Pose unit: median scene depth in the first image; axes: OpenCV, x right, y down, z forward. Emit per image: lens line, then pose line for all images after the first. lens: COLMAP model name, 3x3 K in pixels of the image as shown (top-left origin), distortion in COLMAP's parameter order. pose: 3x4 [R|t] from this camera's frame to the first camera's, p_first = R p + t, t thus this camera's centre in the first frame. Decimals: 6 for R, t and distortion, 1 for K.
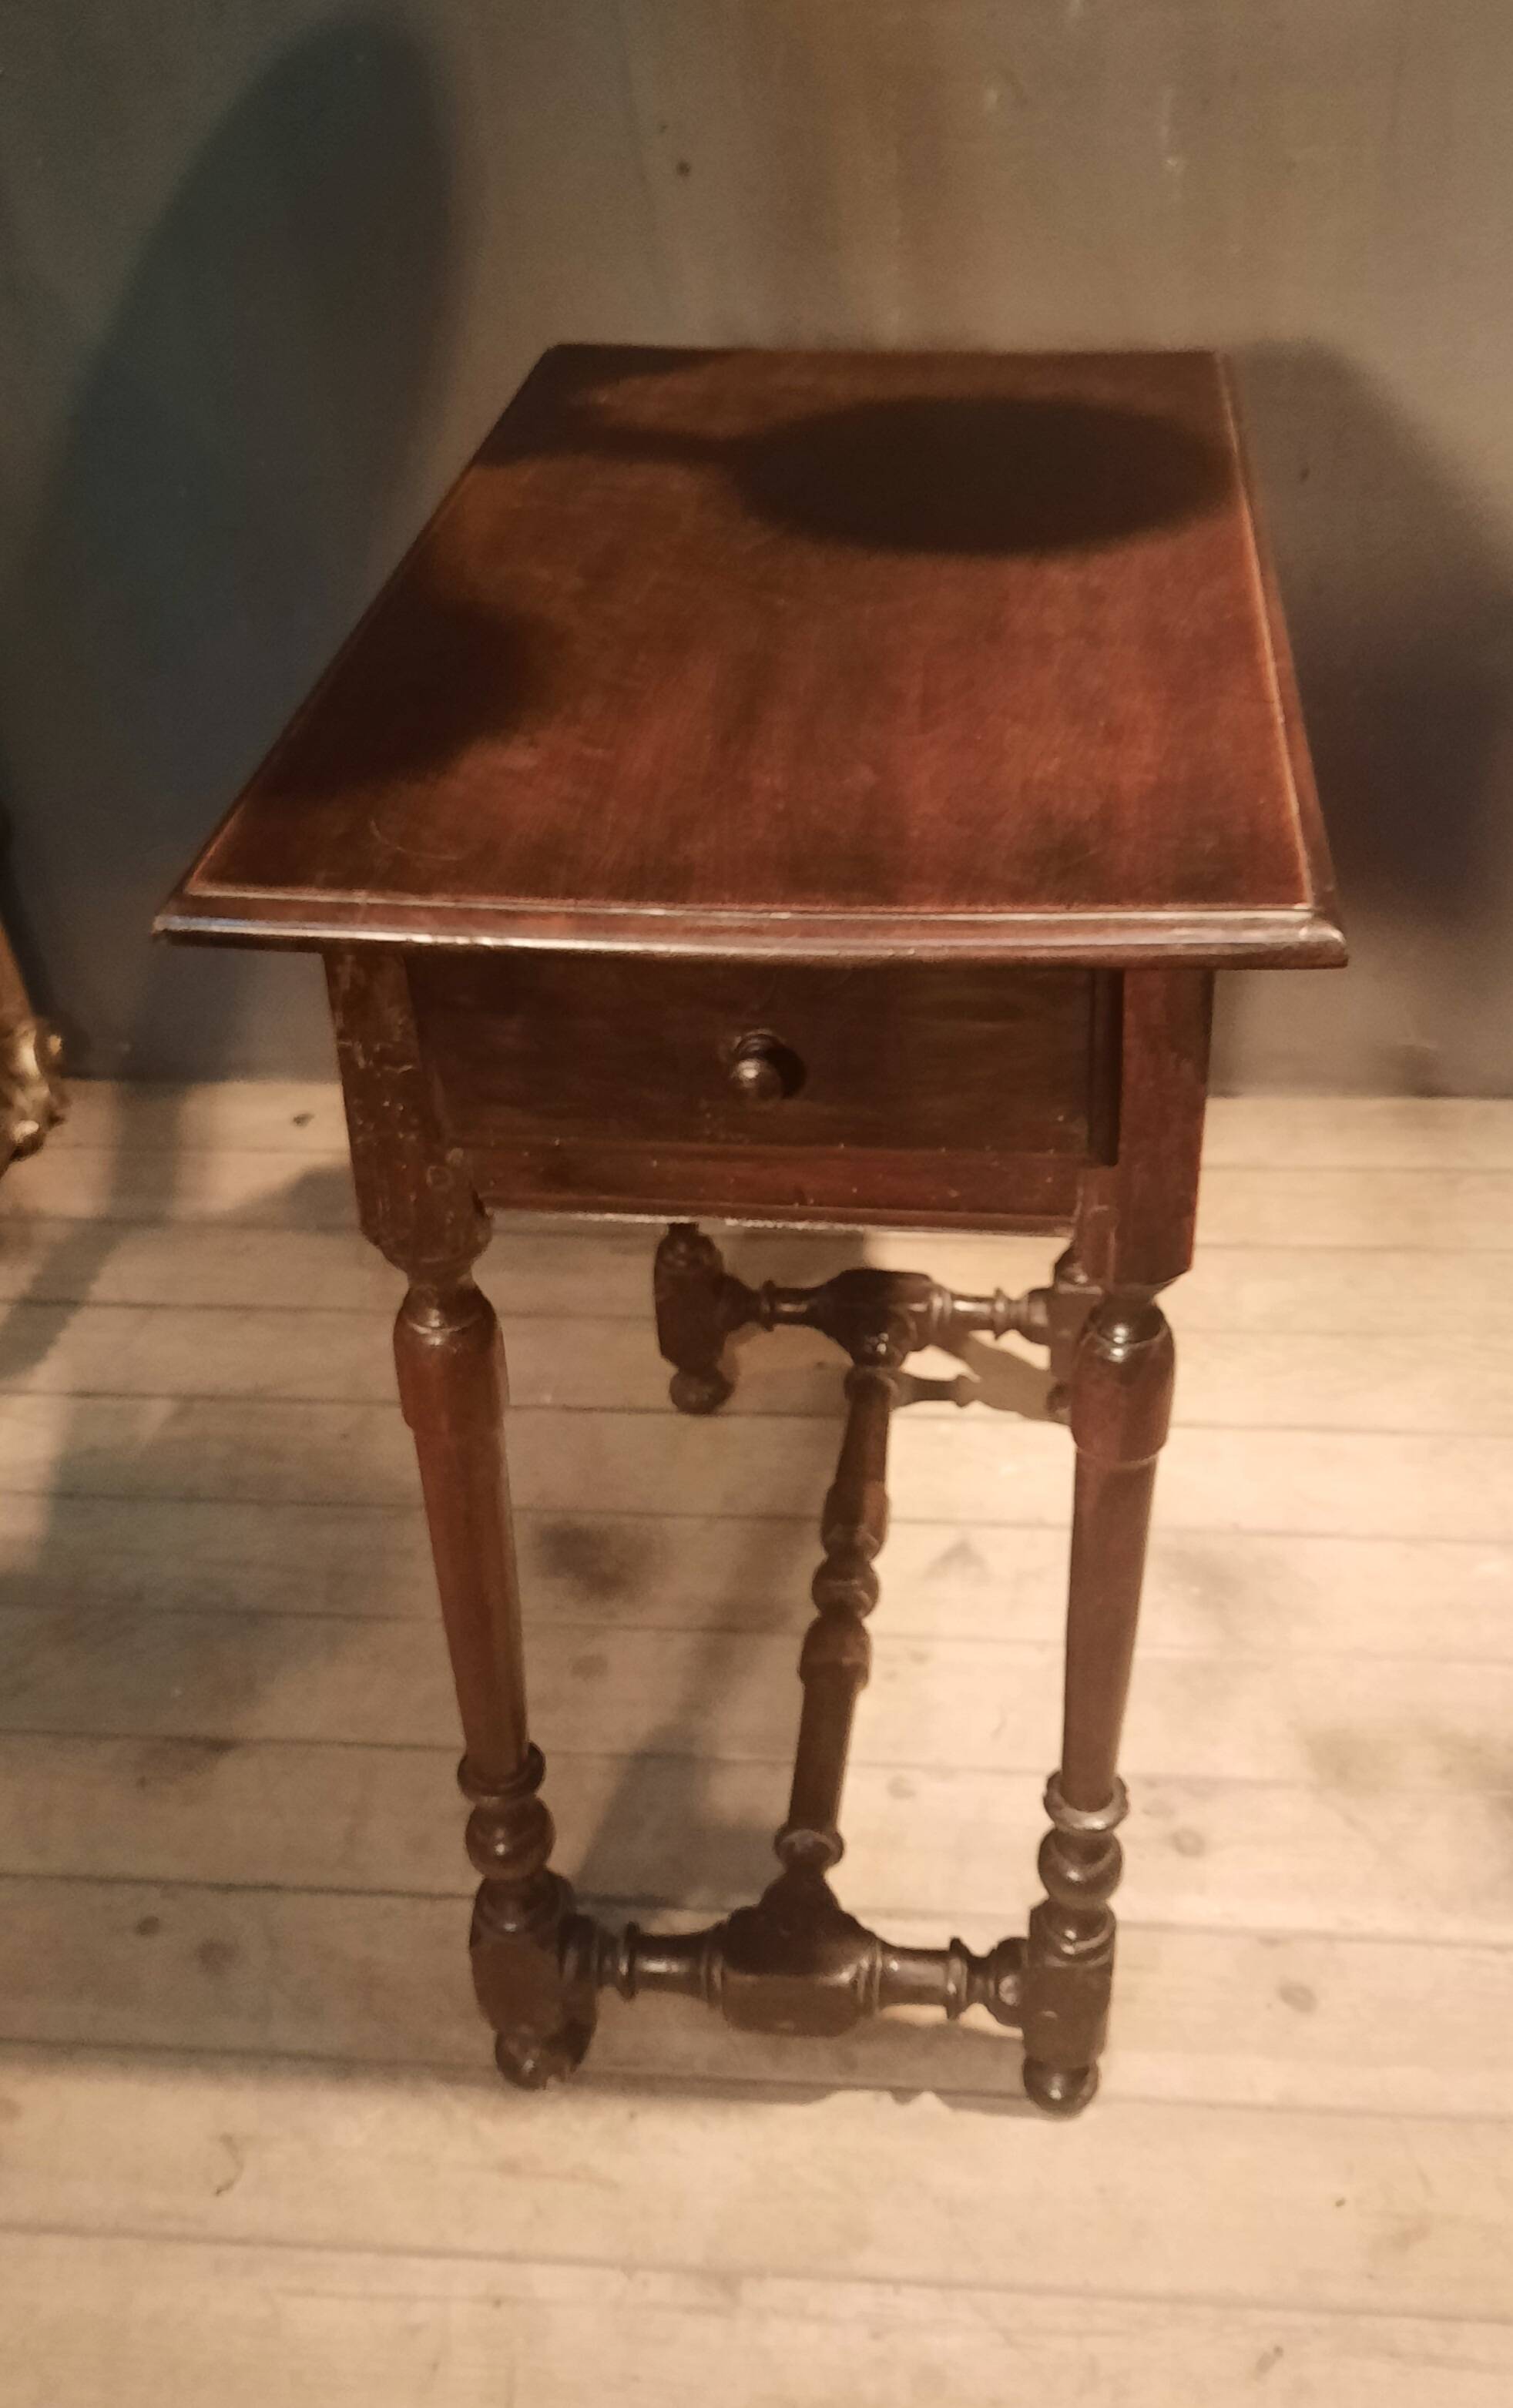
lens RADIAL K [[2369.5, 0, 874.0], [0, 2369.5, 1205.1], [0, 0, 1]] dist [0.034860, -0.029531]
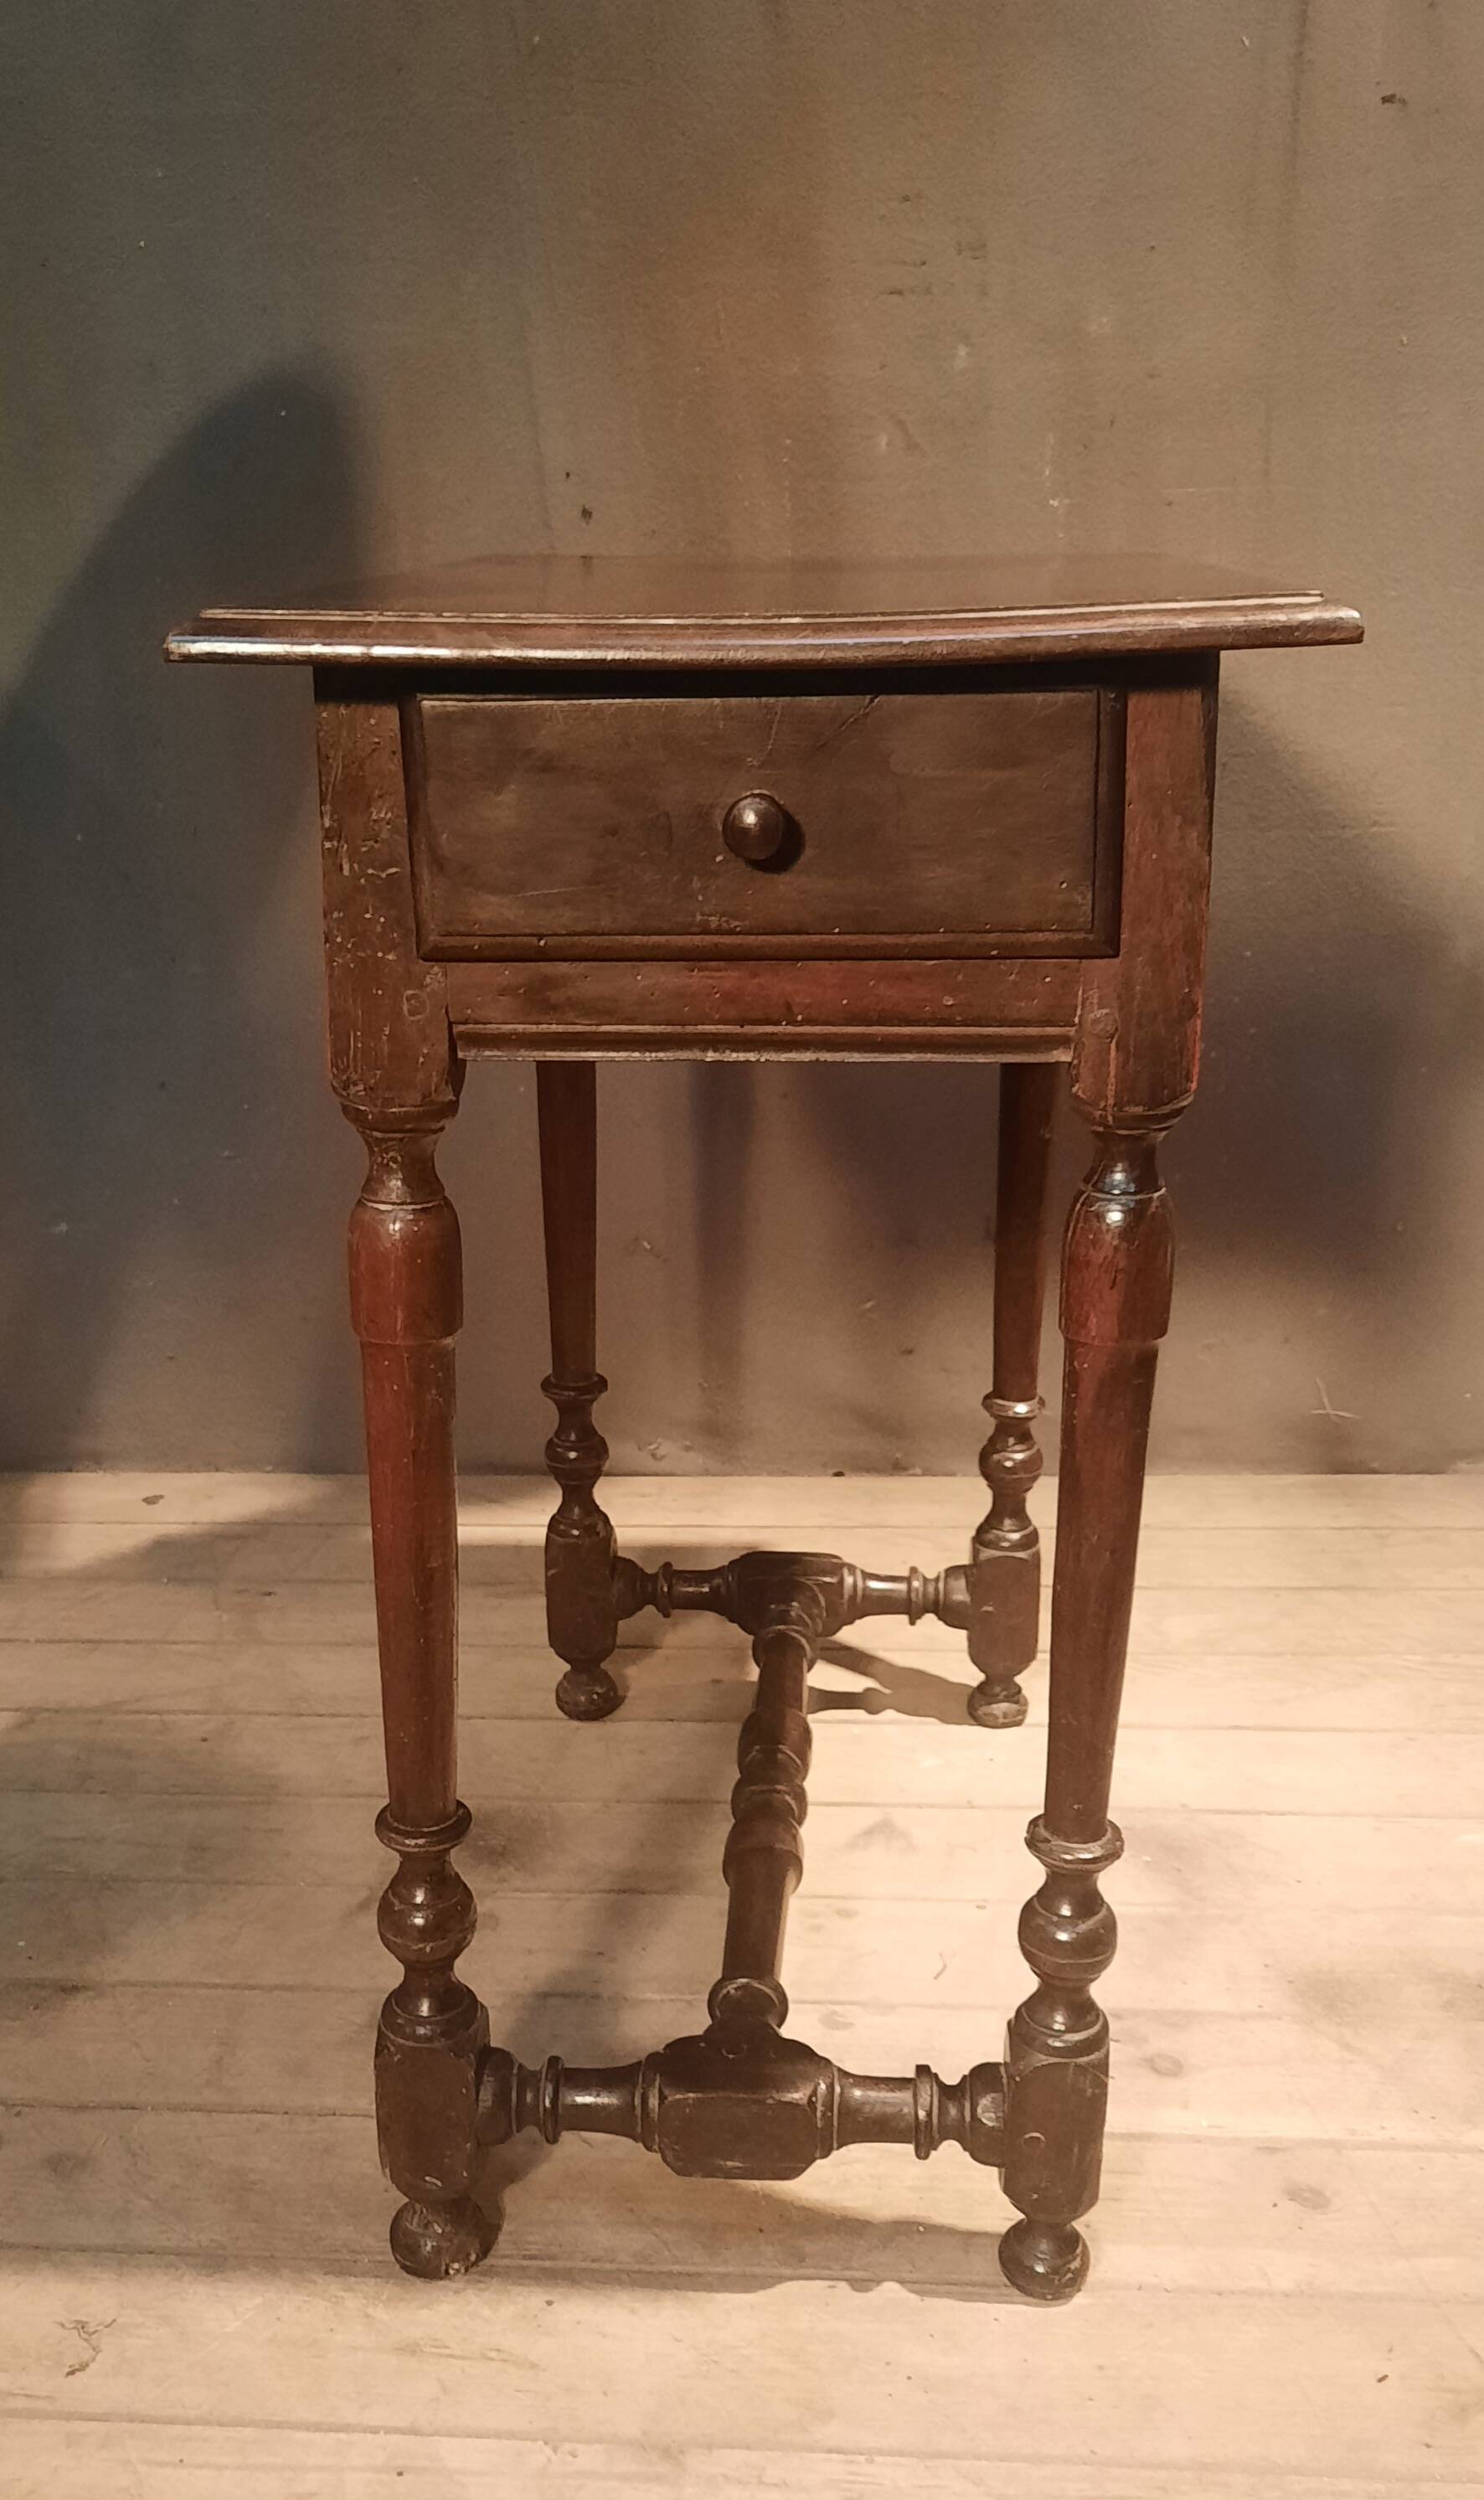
lens RADIAL K [[2530.7, 0, 663.8], [0, 2530.7, 1431.0], [0, 0, 1]] dist [0.064921, -0.093737]
pose [[0.999999, 0.000157, -0.001555, -0.056921], [-0.000539, 0.968437, -0.249256, 0.297197], [0.001467, 0.249257, 0.968436, 0.025225]]
